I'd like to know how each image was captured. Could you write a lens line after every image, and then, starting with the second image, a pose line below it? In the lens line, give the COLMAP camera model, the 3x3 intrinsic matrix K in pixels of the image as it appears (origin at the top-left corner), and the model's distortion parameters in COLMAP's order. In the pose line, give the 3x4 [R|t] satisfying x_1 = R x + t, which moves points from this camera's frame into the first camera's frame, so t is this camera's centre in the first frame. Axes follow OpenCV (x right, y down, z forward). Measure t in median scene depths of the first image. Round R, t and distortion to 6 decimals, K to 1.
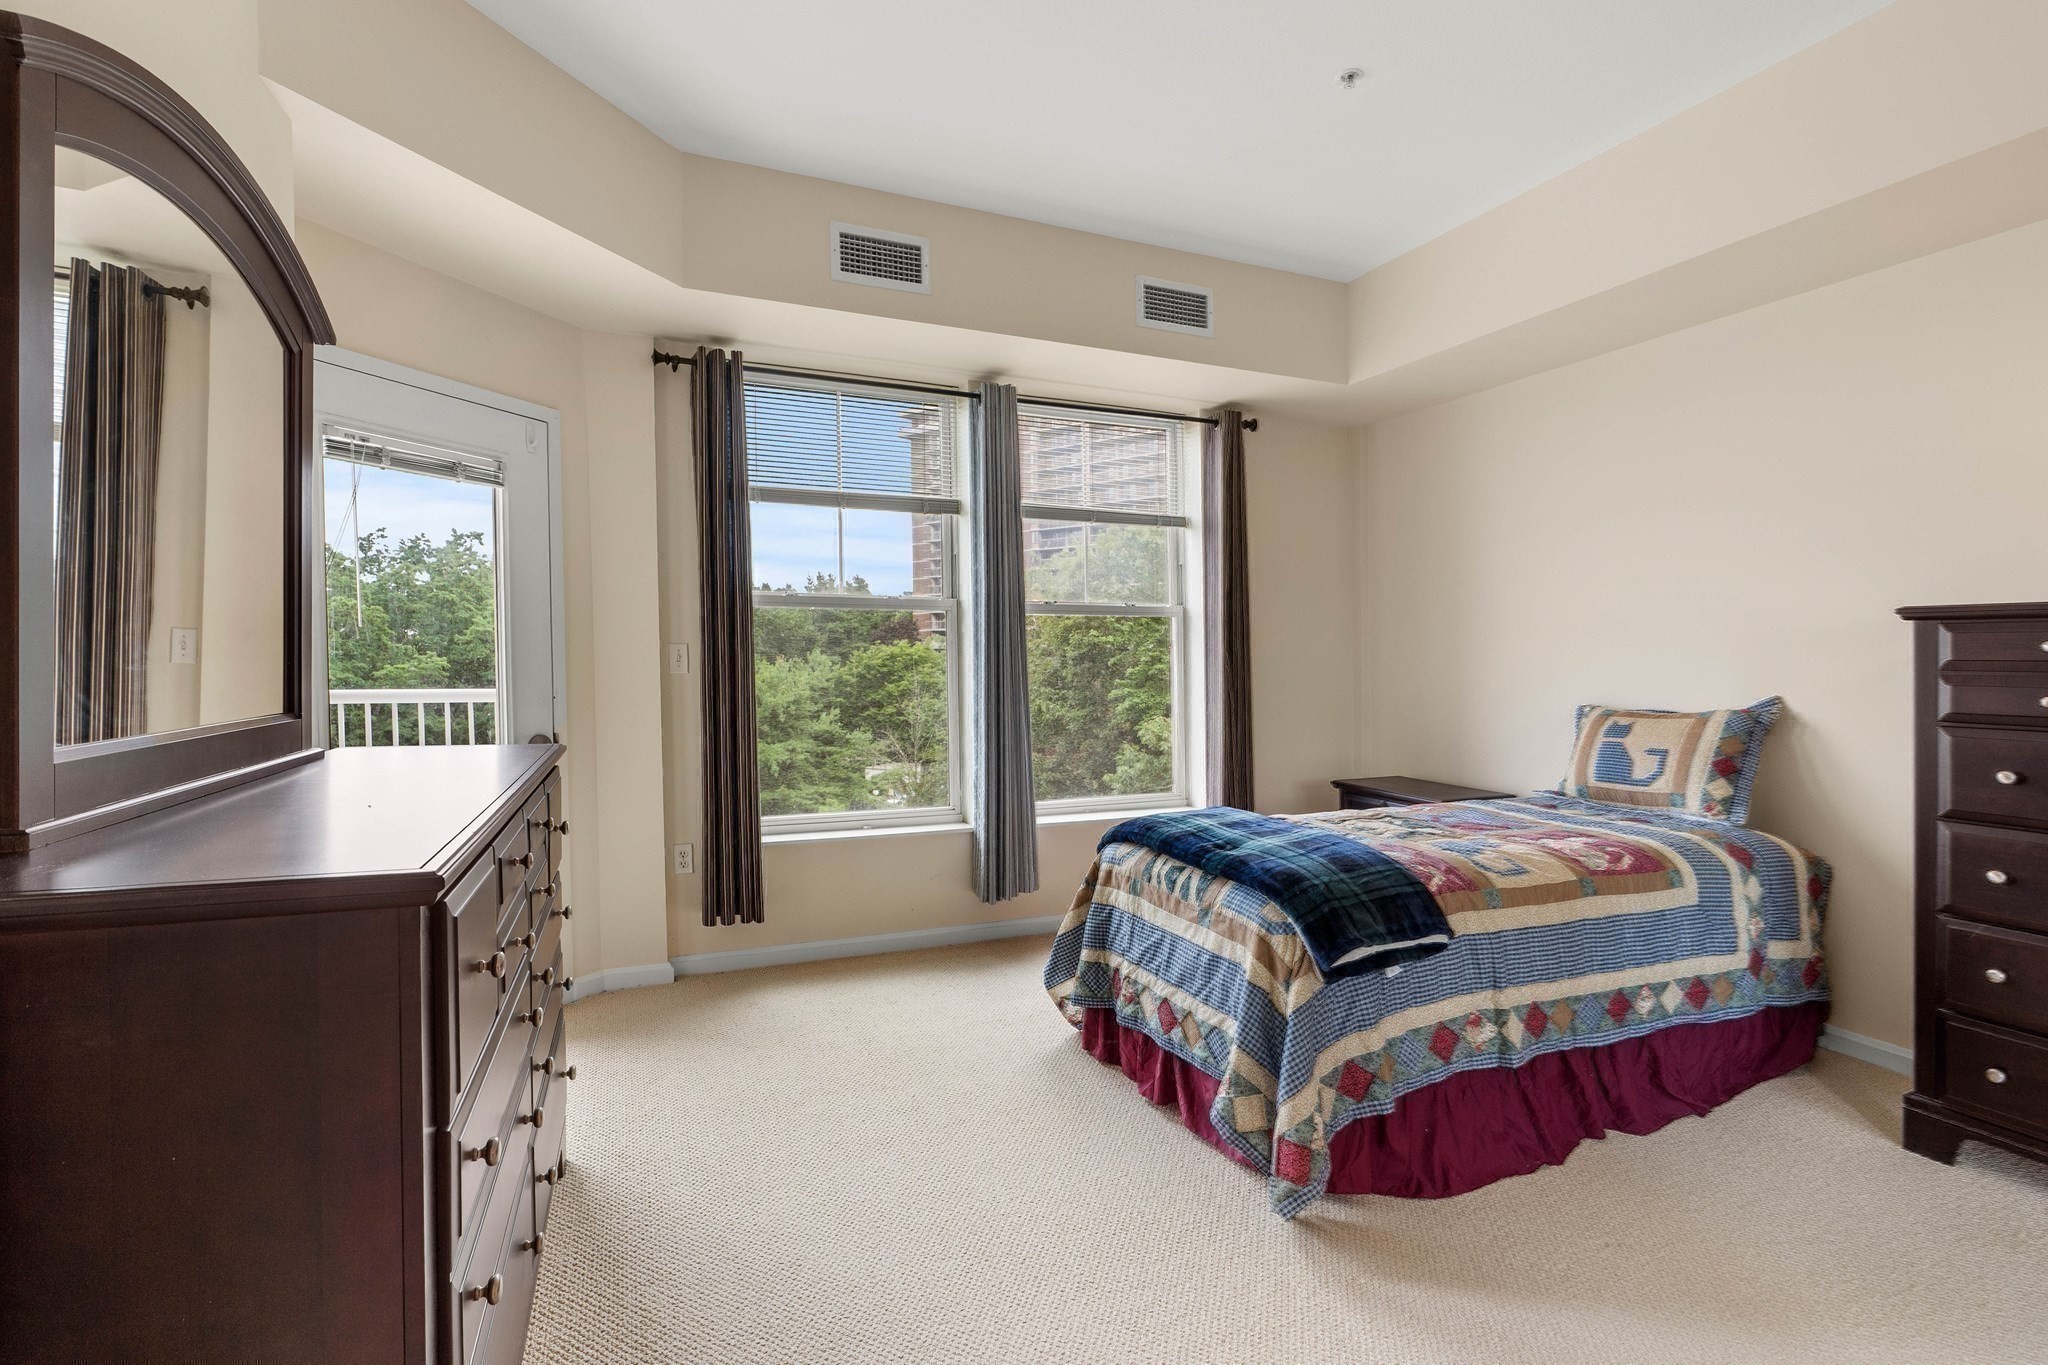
lens RADIAL K [[929.0, 0, 1050.8], [0, 929.0, 644.6], [0, 0, 1]] dist [-0.011172, 0.001280]
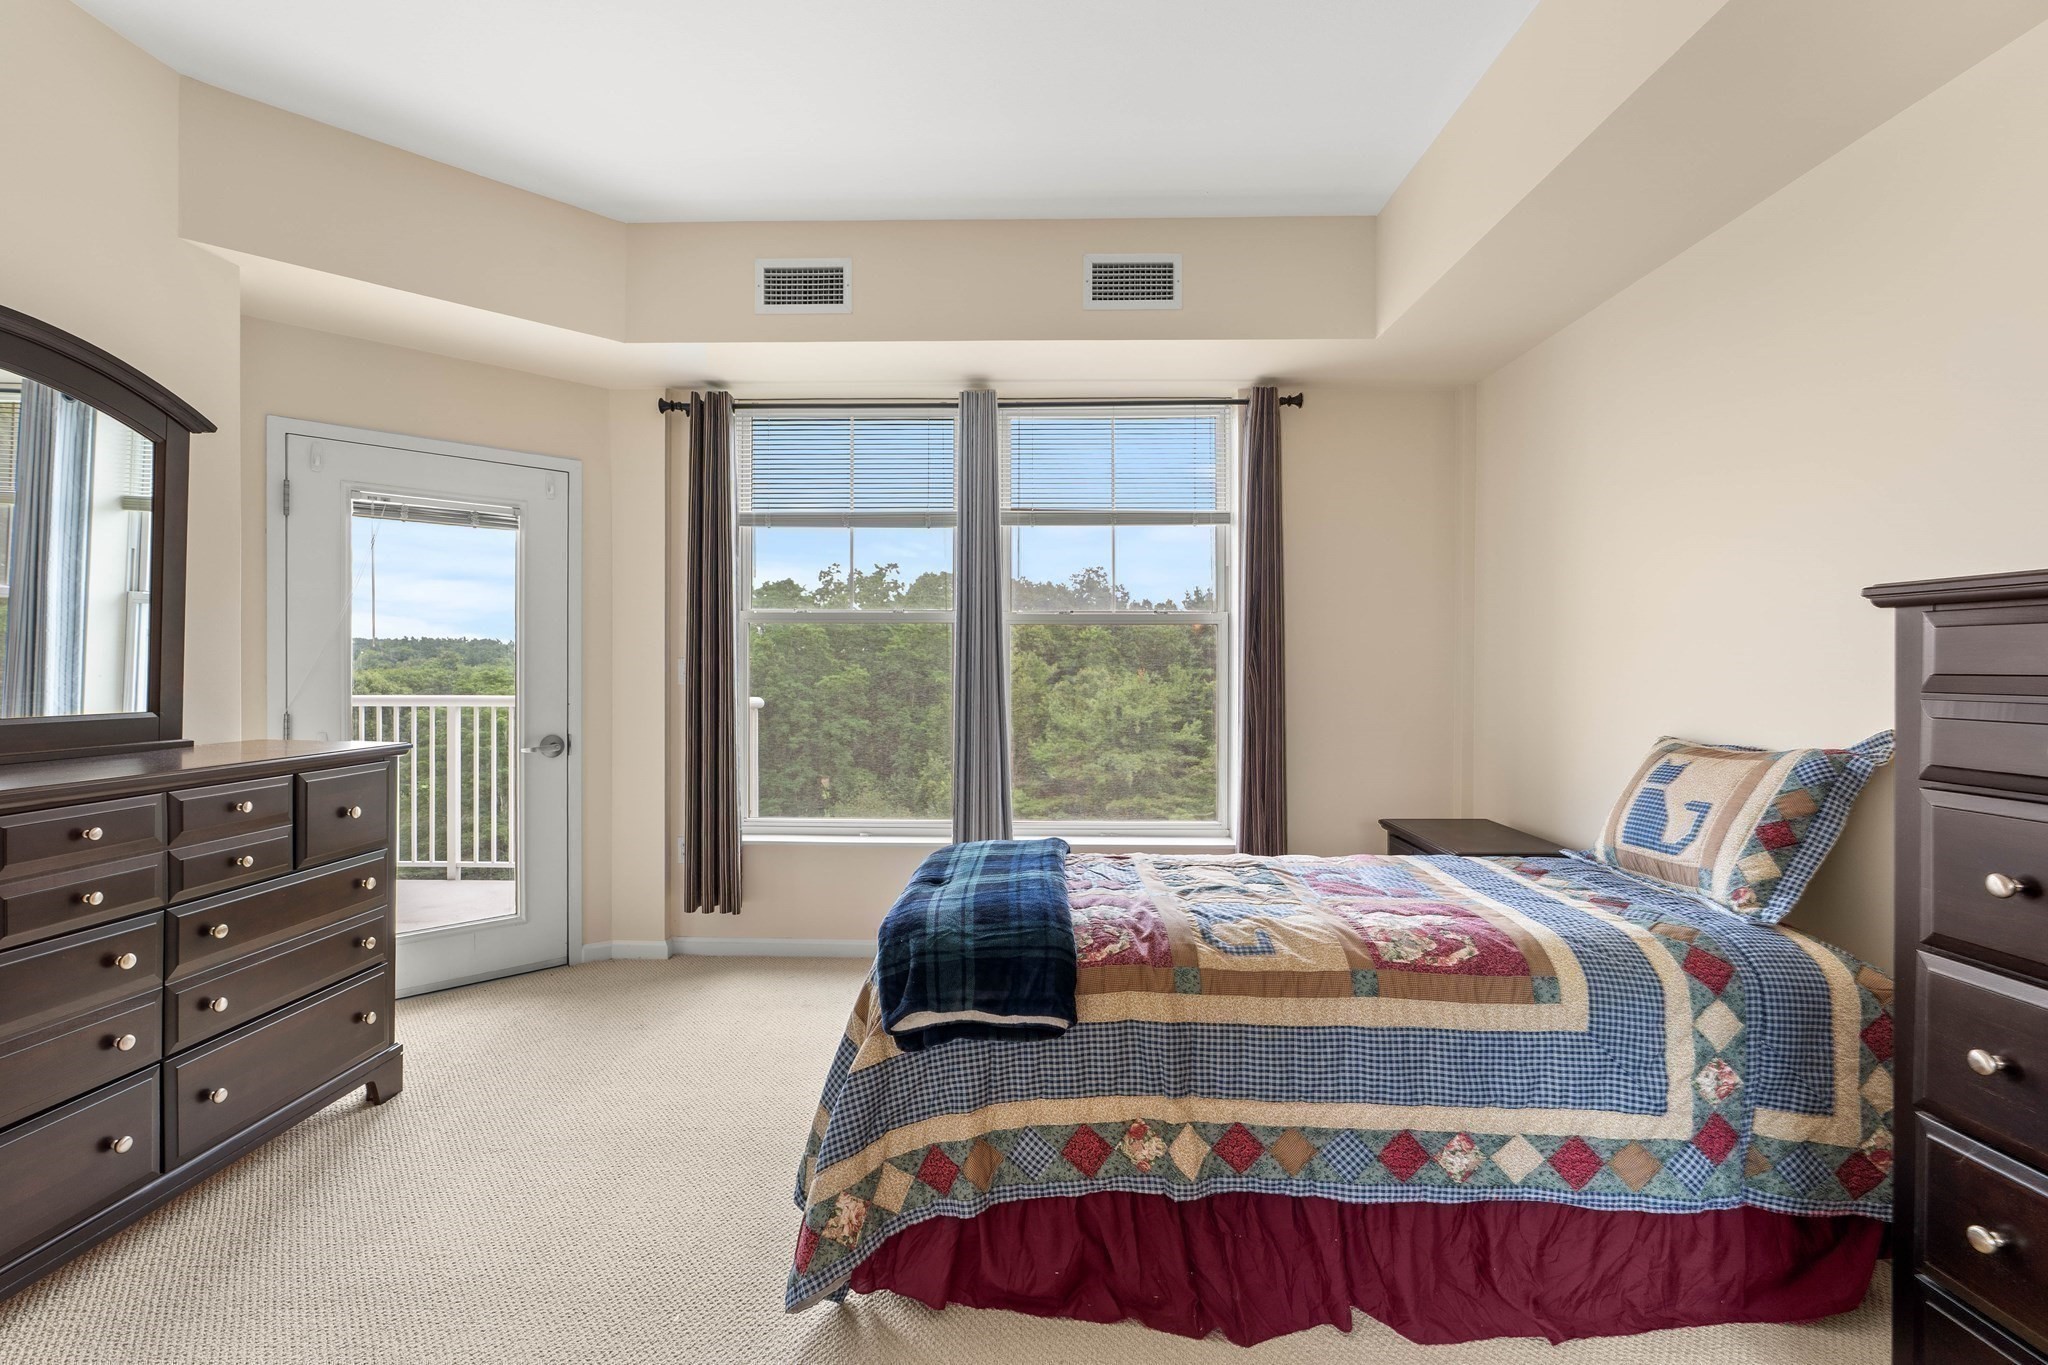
lens RADIAL K [[929.0, 0, 997.9], [0, 929.0, 643.8], [0, 0, 1]] dist [-0.011172, 0.001280]
pose [[0.911309, -0.011738, -0.411557, 0.471605], [0.006168, 0.999871, -0.014860, 0.001601], [0.411678, 0.011003, 0.911263, 0.157121]]
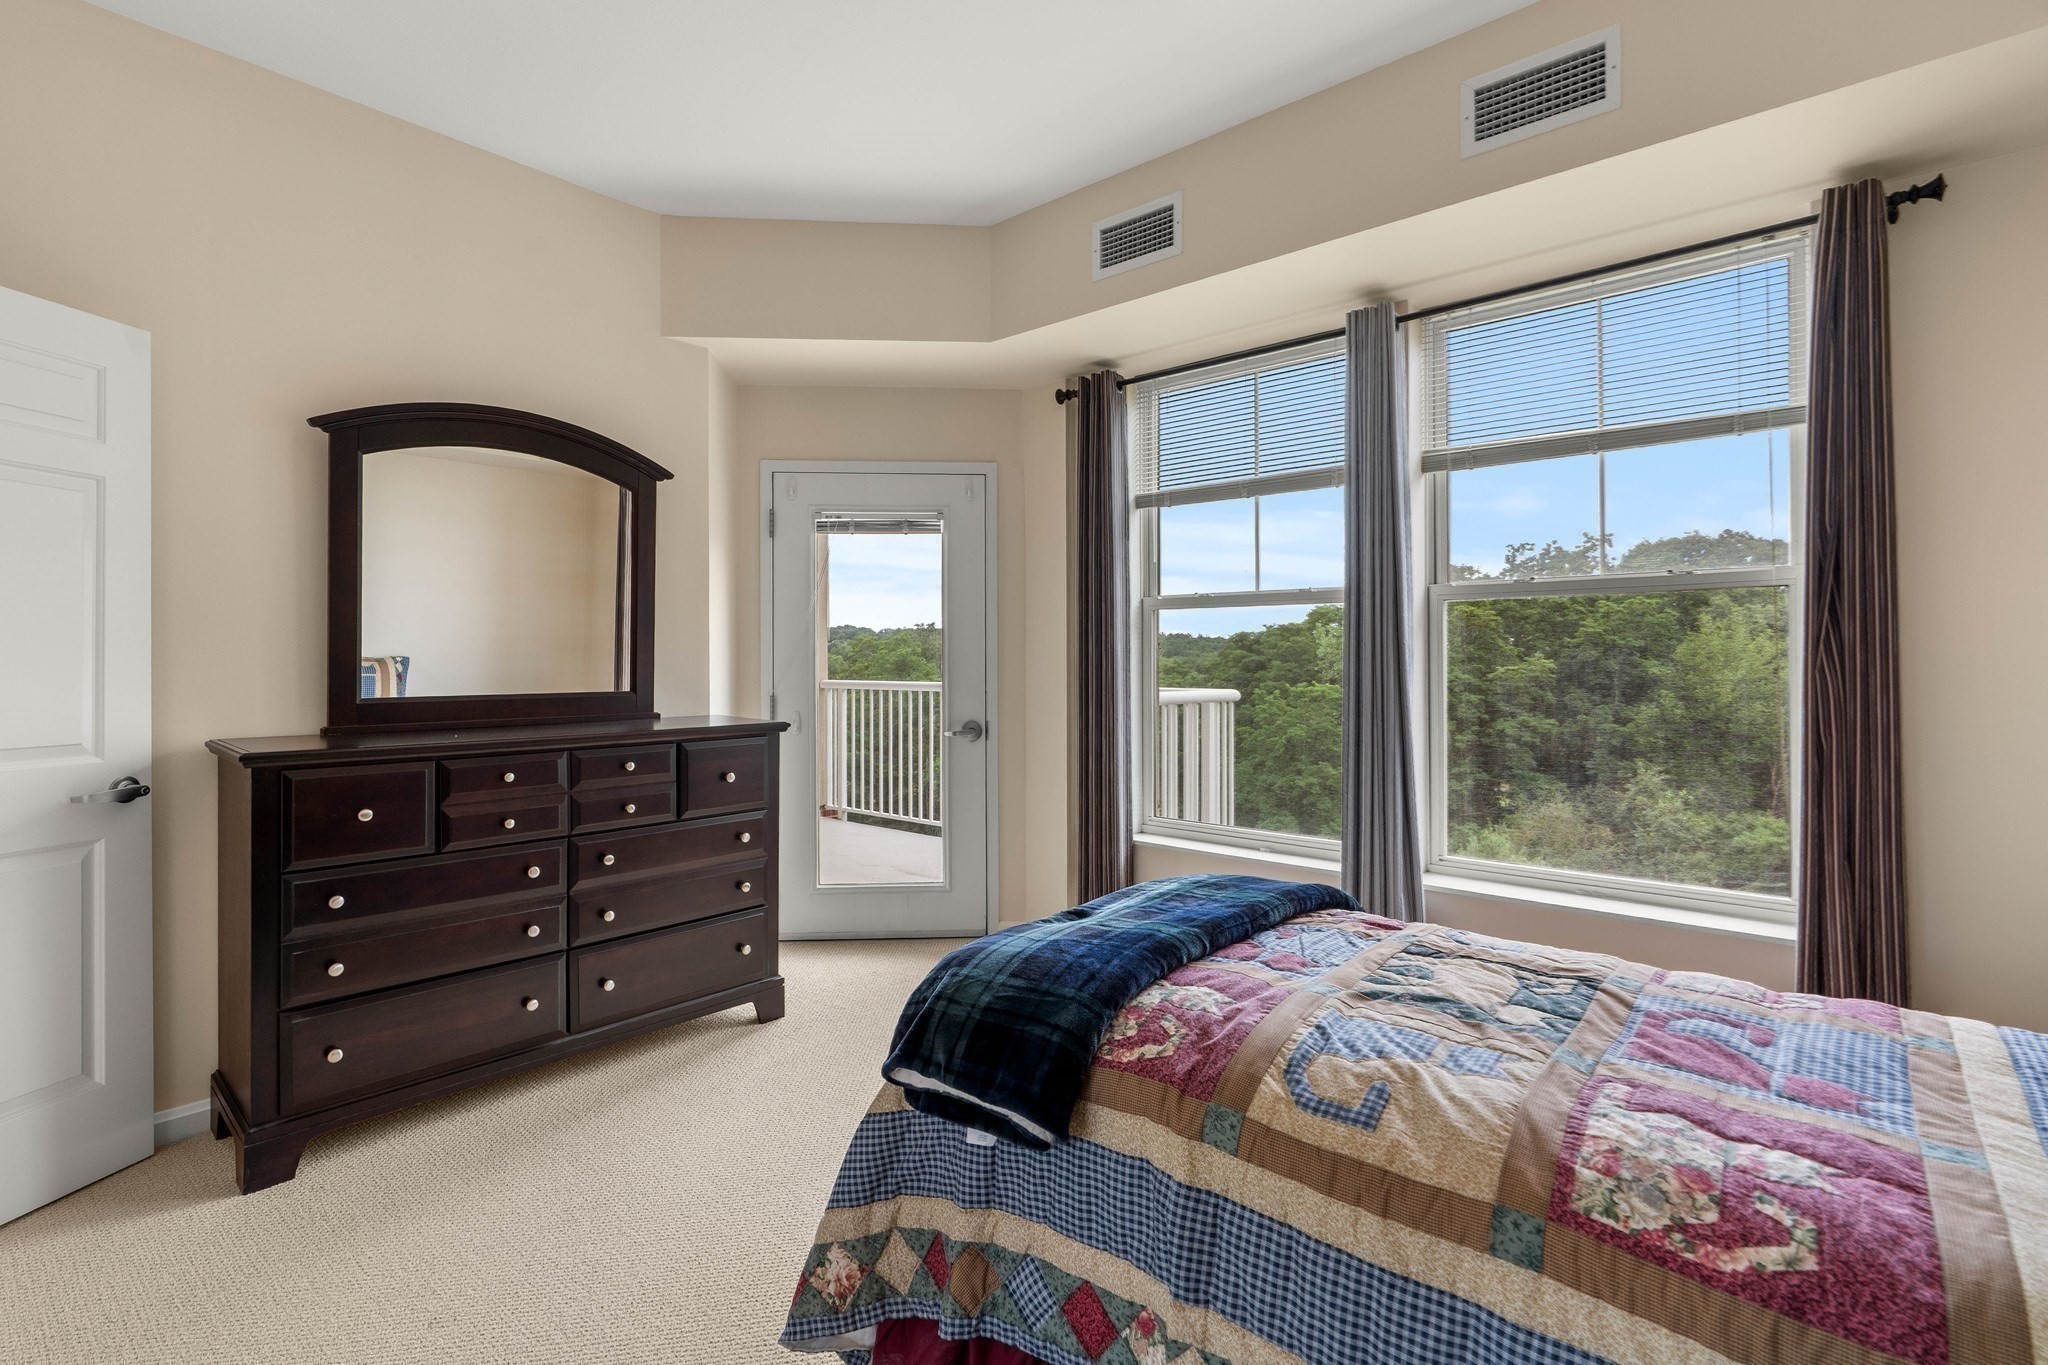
lens RADIAL K [[929.0, 0, 1010.0], [0, 929.0, 643.5], [0, 0, 1]] dist [-0.011172, 0.001280]
pose [[0.446695, -0.019499, -0.894474, 0.636758], [0.015405, 0.999782, -0.014101, 0.010103], [0.894554, -0.007481, 0.446898, 0.482768]]
